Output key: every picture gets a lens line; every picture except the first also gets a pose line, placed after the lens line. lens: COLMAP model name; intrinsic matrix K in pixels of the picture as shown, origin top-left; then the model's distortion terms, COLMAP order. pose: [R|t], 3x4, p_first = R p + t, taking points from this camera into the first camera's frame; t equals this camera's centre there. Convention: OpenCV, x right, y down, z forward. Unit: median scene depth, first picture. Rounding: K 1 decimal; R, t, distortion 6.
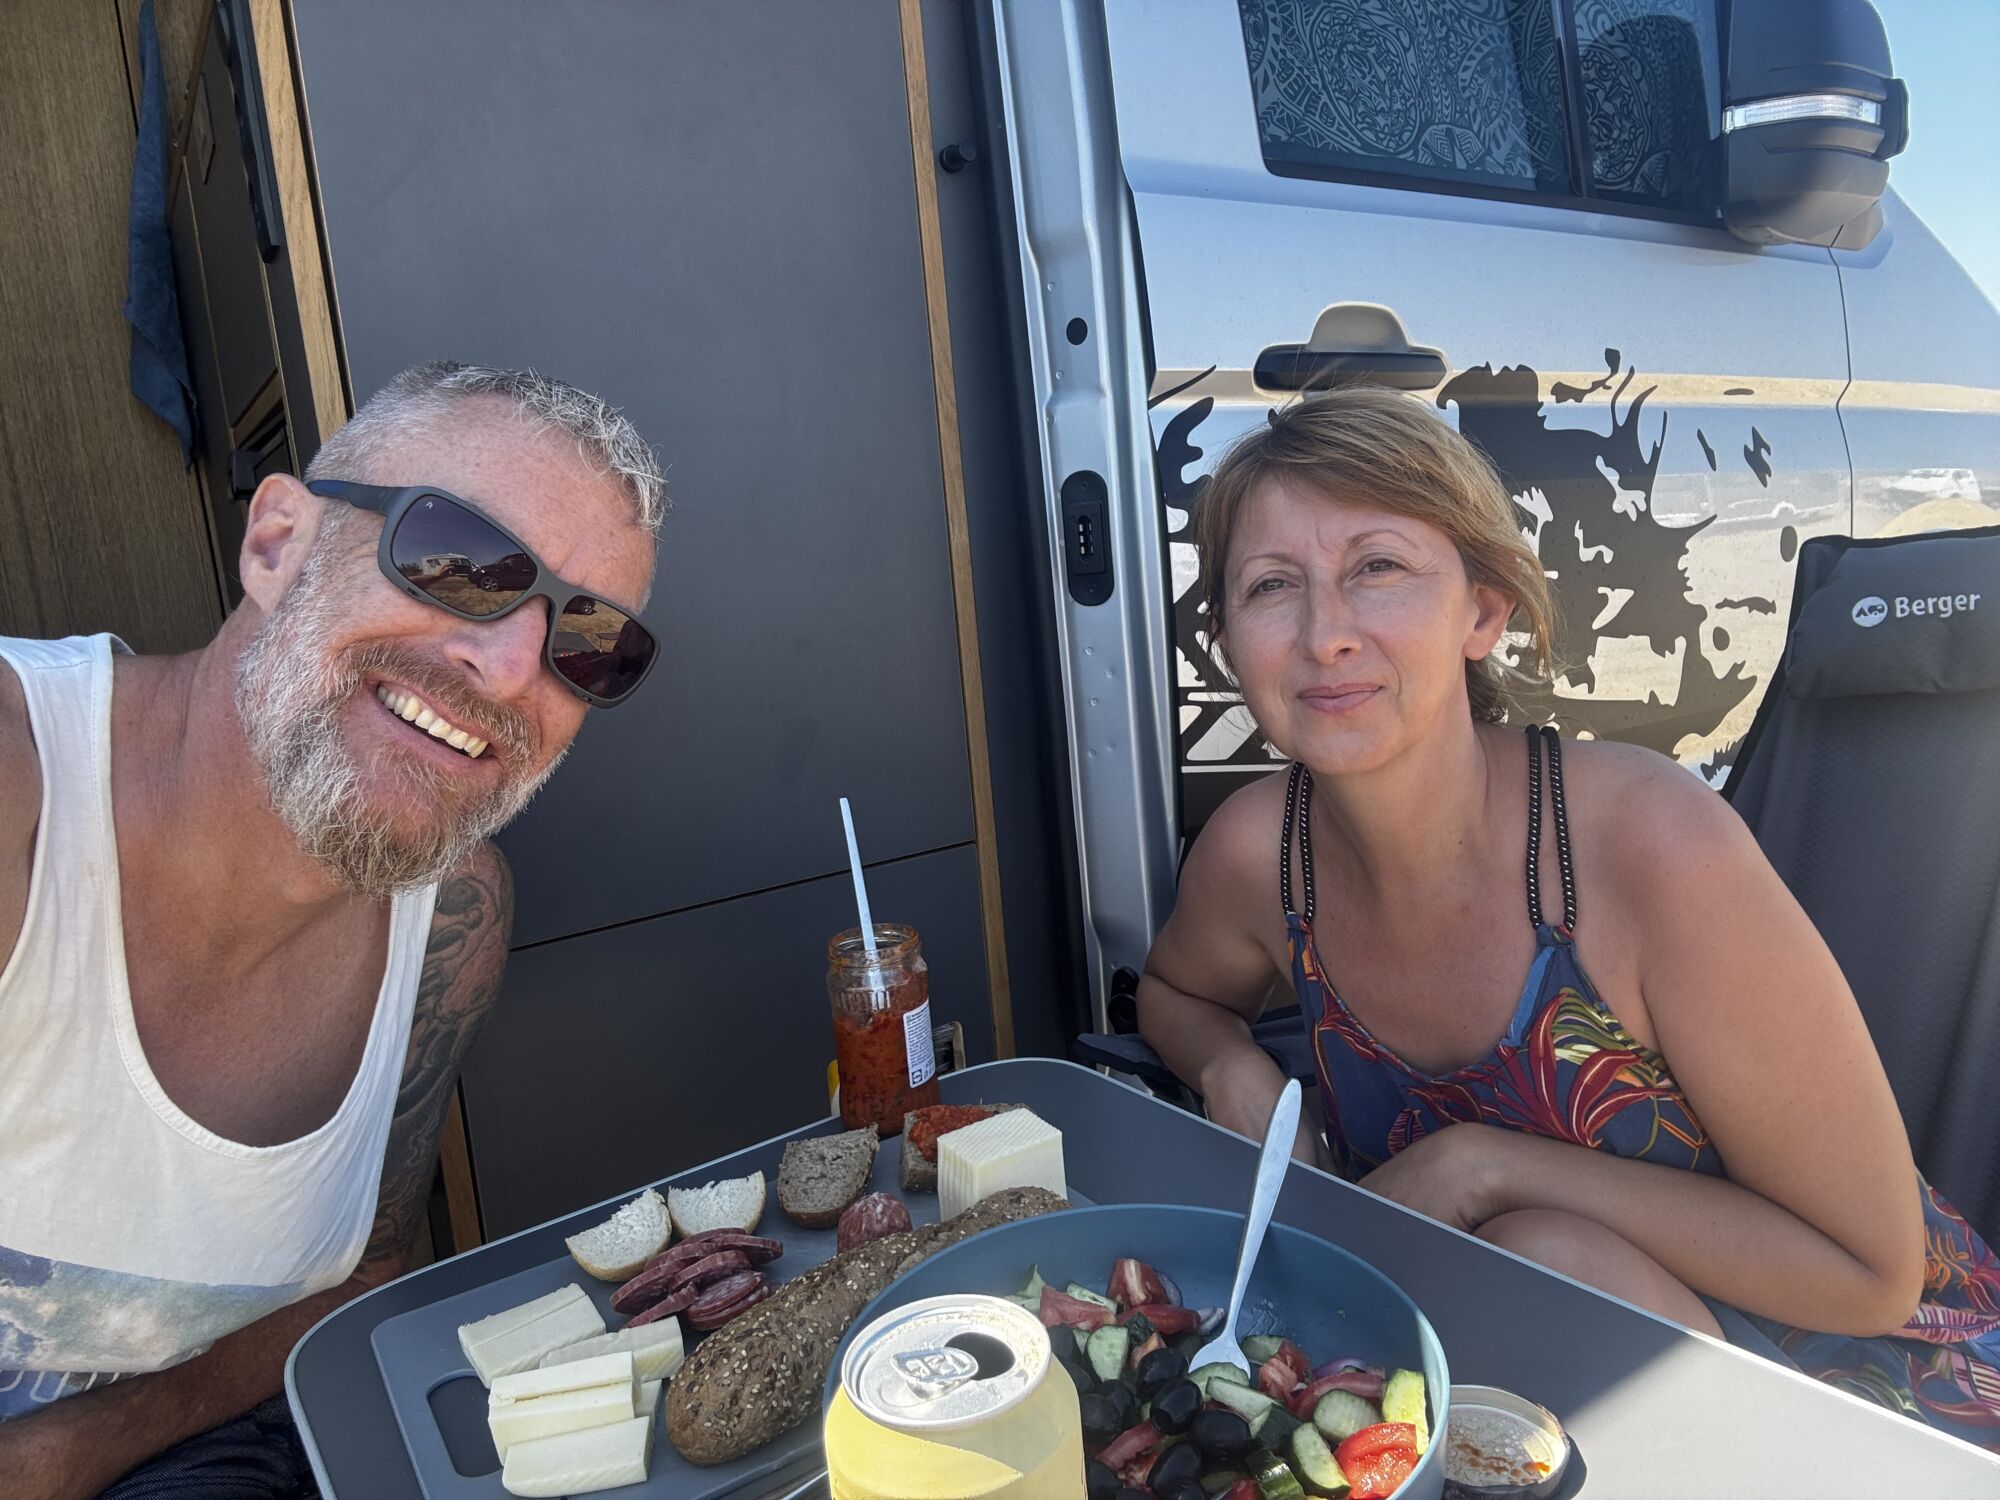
lens RADIAL K [[1340.7, 0, 1000.0], [0, 1340.7, 750.0], [0, 0, 1]] dist [0.044826, -0.004879]
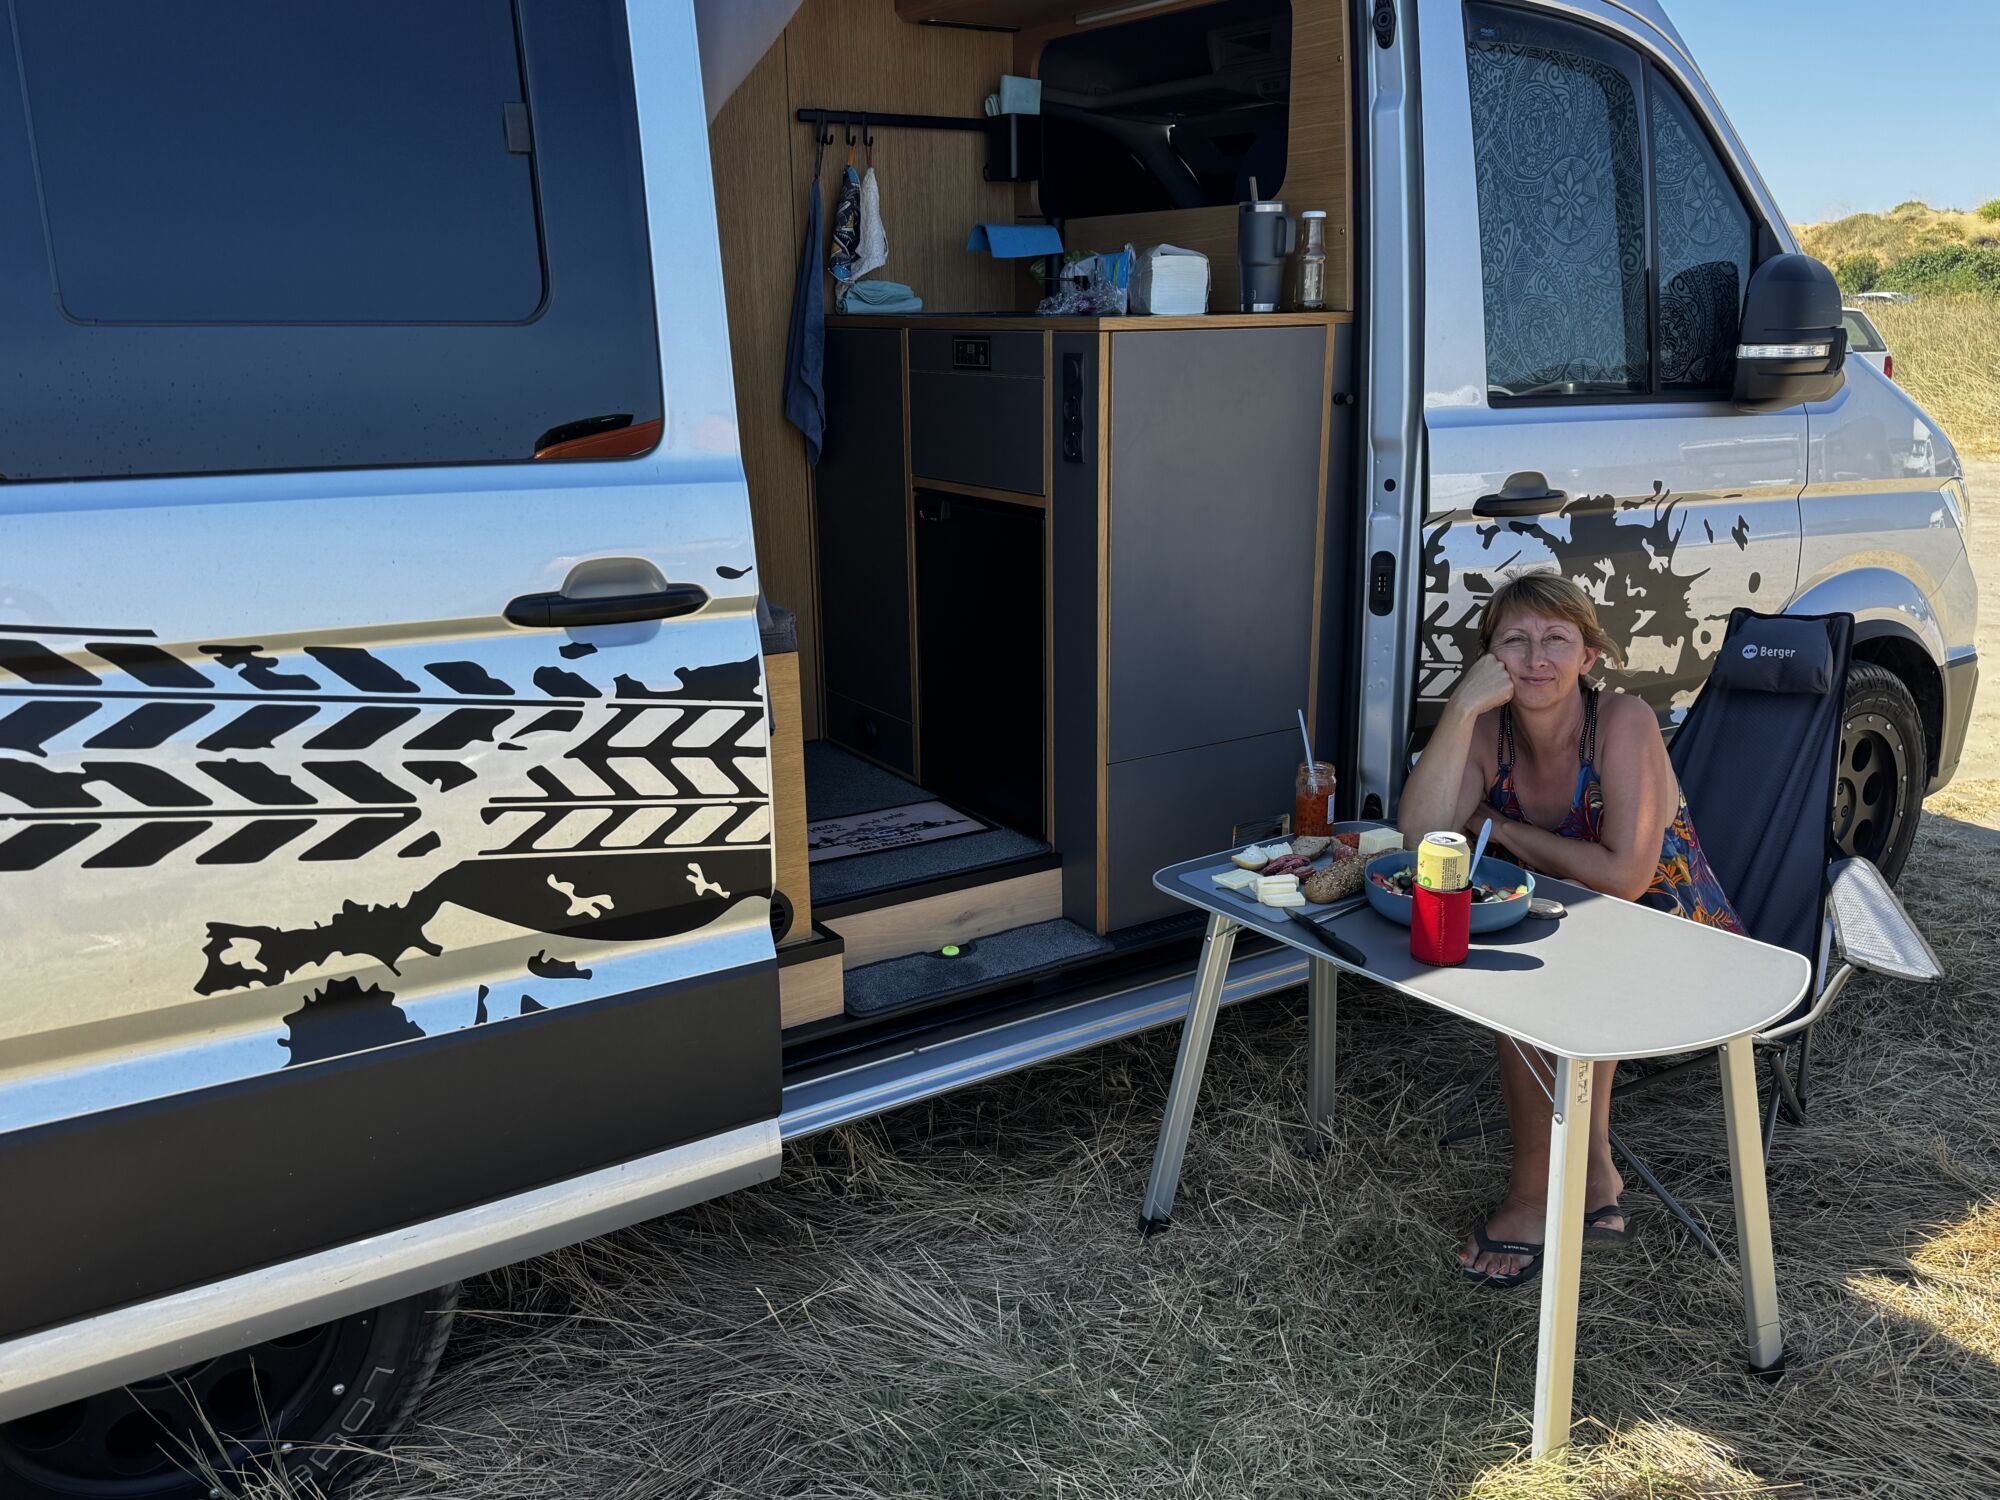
lens RADIAL K [[1595.5, 0, 1000.0], [0, 1595.5, 750.0], [0, 0, 1]] dist [0.043350, -0.000485]
pose [[0.996886, 0.077486, 0.014640, -0.440938], [-0.078605, 0.991243, 0.106103, -0.098411], [-0.006291, -0.106923, 0.994247, -1.200250]]
